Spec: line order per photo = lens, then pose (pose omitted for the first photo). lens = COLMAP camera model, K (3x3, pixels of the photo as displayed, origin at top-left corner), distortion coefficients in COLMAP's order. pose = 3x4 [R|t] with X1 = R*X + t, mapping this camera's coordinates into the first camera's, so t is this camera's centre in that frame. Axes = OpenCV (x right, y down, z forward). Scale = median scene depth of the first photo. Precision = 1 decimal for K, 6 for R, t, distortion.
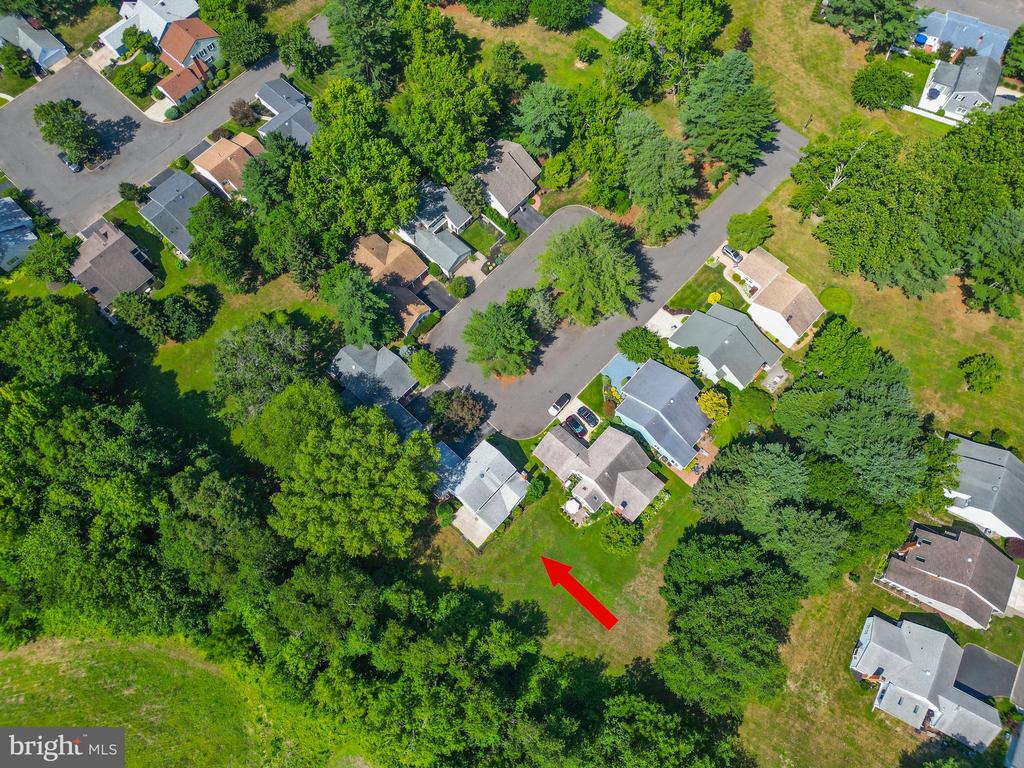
lens RADIAL K [[708.9, 0, 512.0], [0, 708.9, 384.0], [0, 0, 1]] dist [0.074935, -0.065137]
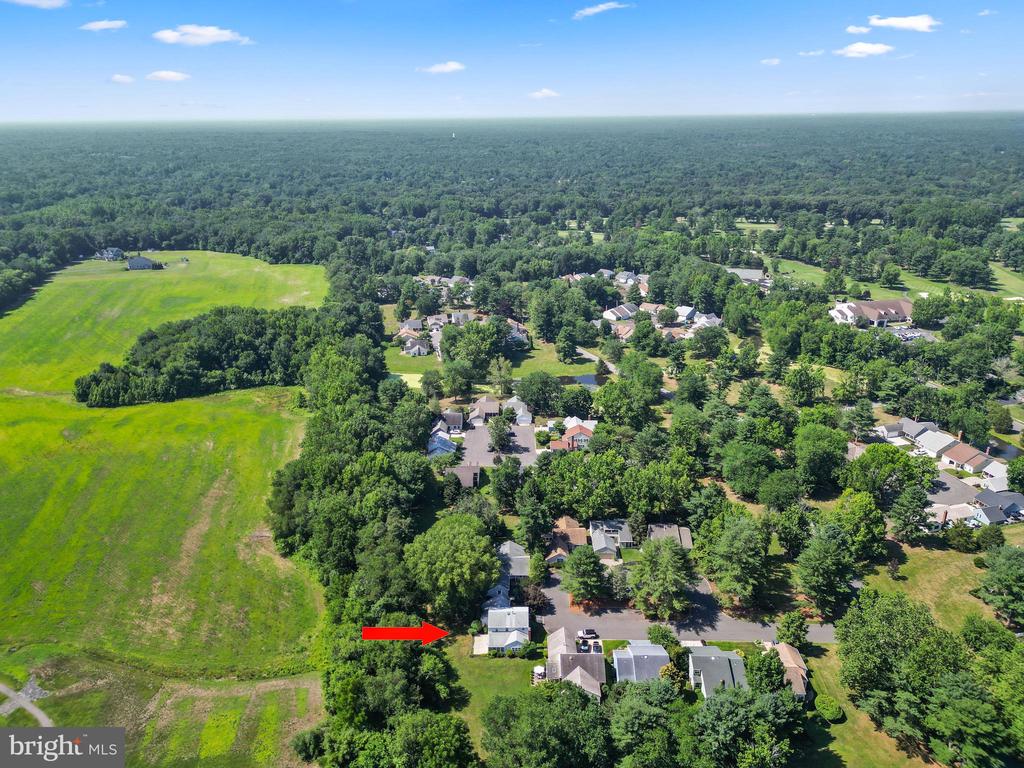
lens RADIAL K [[708.9, 0, 512.0], [0, 708.9, 384.0], [0, 0, 1]] dist [0.074935, -0.065137]
pose [[0.675383, 0.267816, -0.687119, 0.738819], [-0.692097, 0.551940, -0.465149, 0.475116], [0.254674, 0.789707, 0.558126, -0.188851]]
